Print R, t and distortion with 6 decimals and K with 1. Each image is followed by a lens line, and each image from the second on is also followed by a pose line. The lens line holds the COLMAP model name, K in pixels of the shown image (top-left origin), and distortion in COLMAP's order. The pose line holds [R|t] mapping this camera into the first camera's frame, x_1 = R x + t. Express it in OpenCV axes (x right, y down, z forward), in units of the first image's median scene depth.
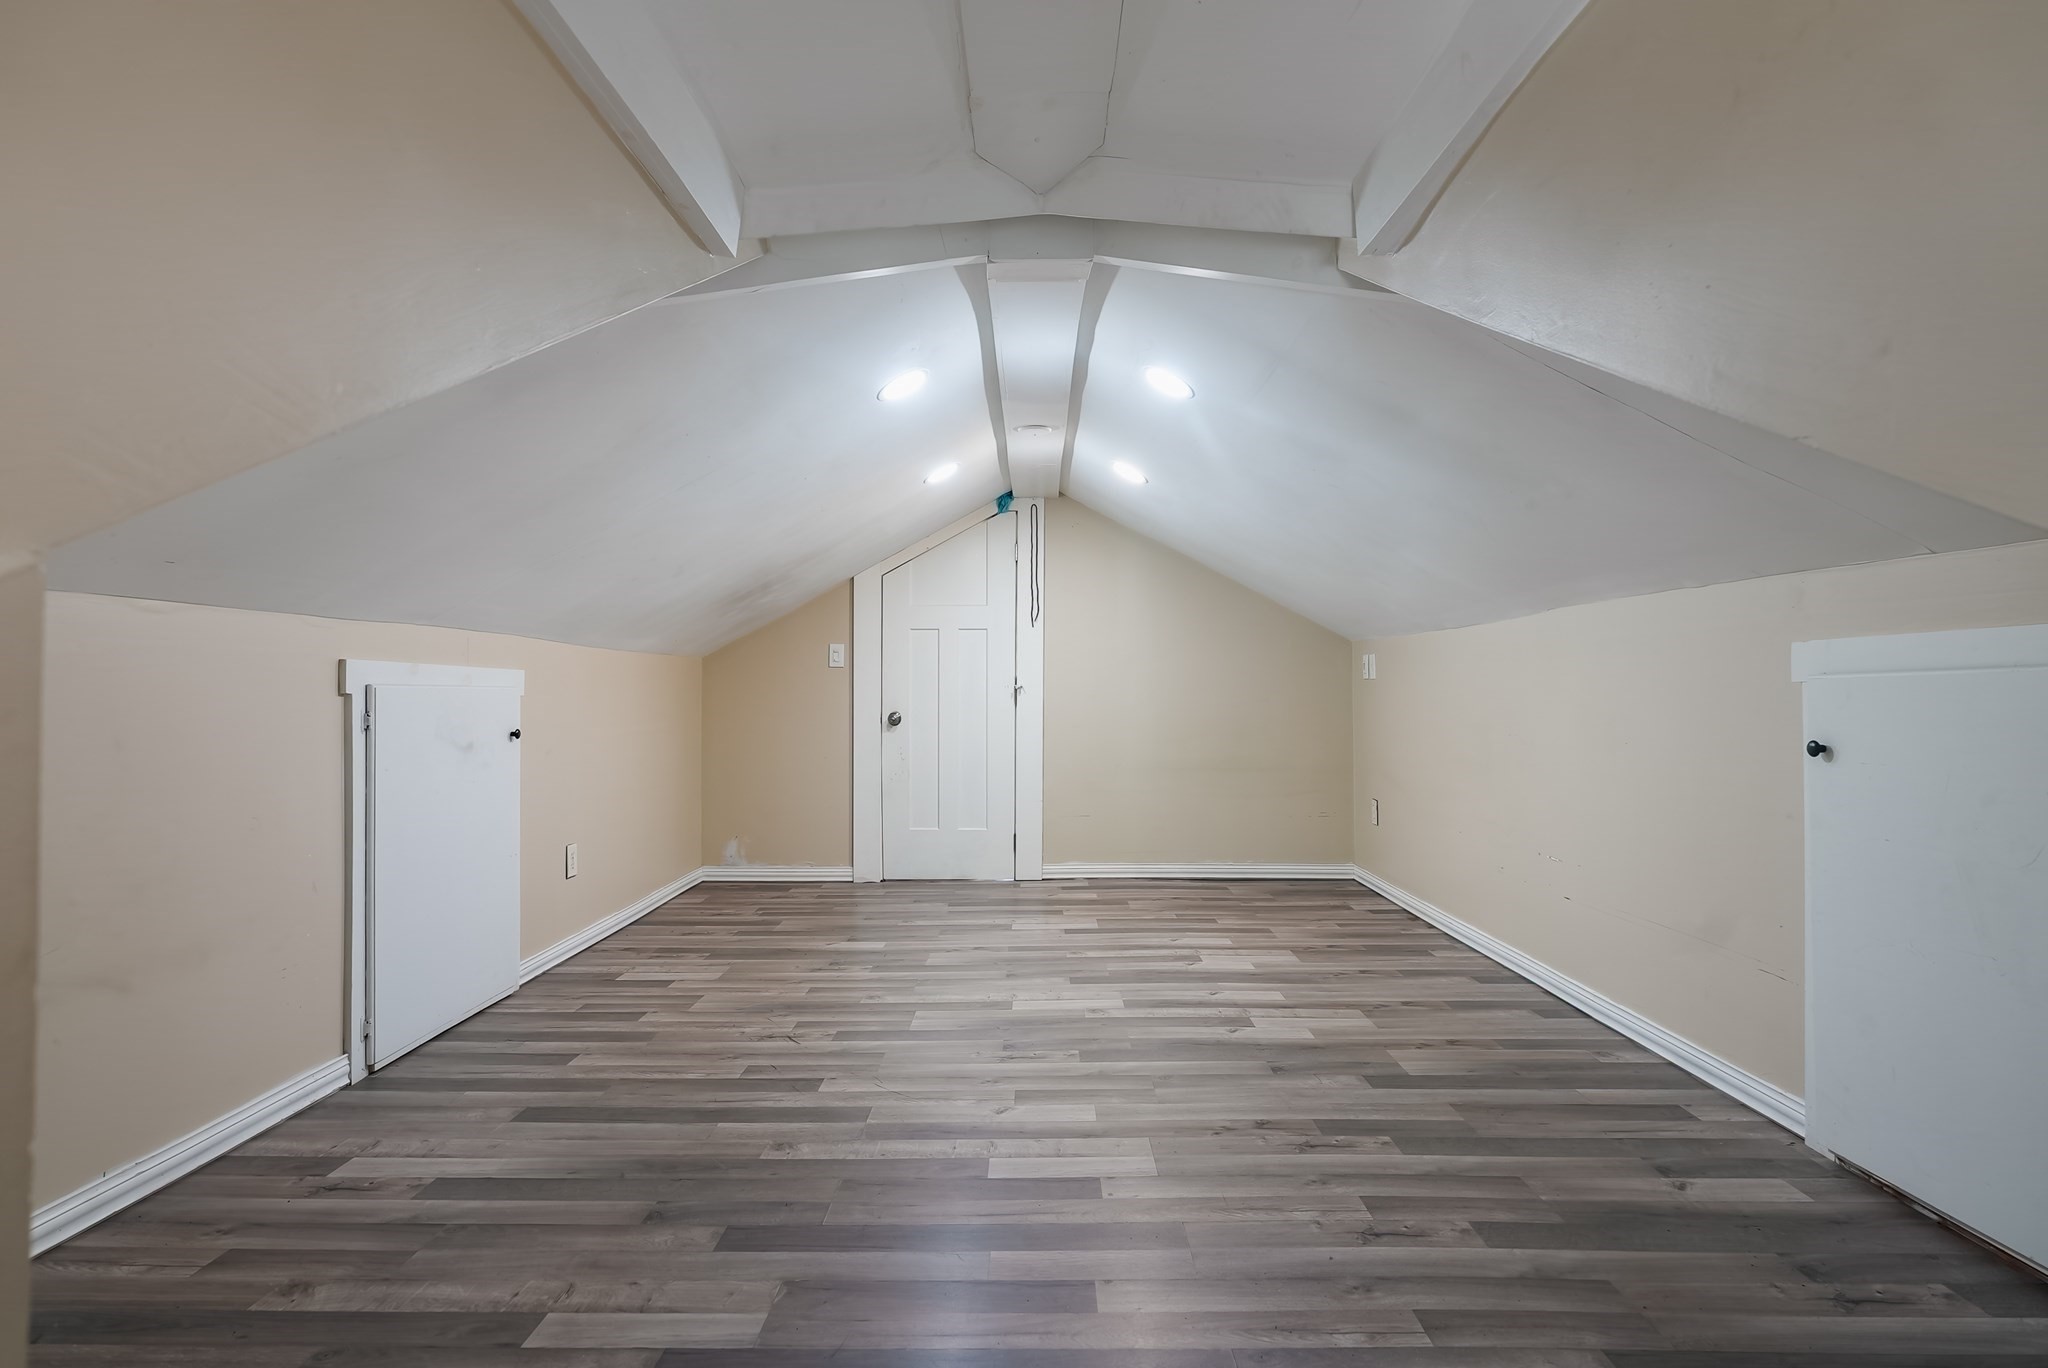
lens RADIAL K [[1092.6, 0, 1020.4], [0, 1092.6, 688.5], [0, 0, 1]] dist [0.000870, 0.000057]
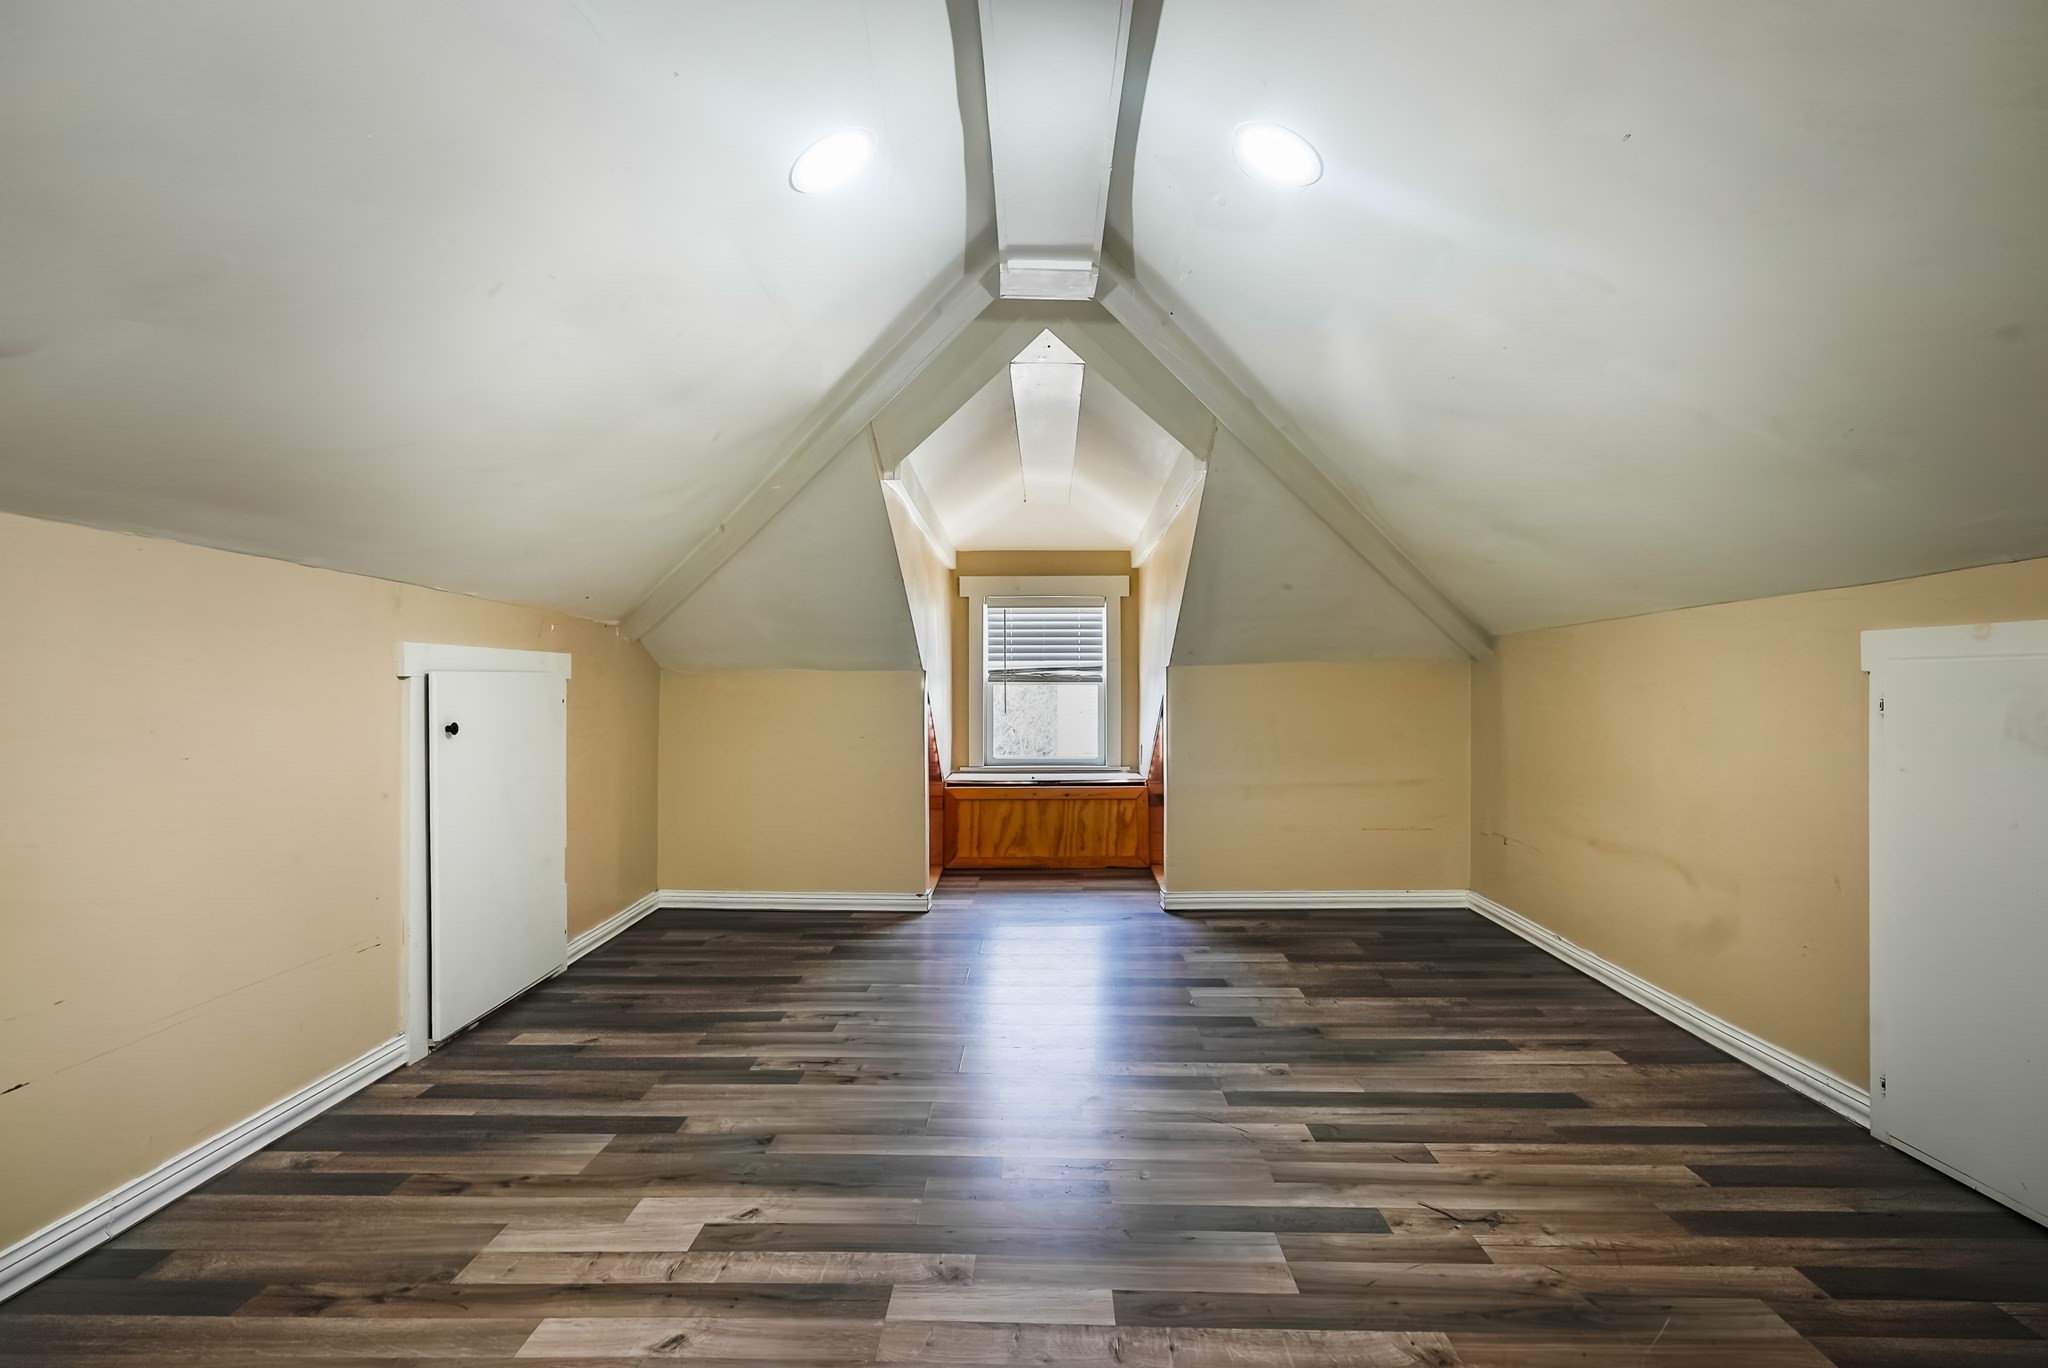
lens RADIAL K [[1092.6, 0, 1026.3], [0, 1092.6, 685.8], [0, 0, 1]] dist [0.000870, 0.000057]
pose [[-0.999957, 0.009014, 0.002351, 0.037392], [0.008995, 0.999925, -0.008267, 0.018023], [-0.002425, -0.008245, -0.999963, 1.951725]]
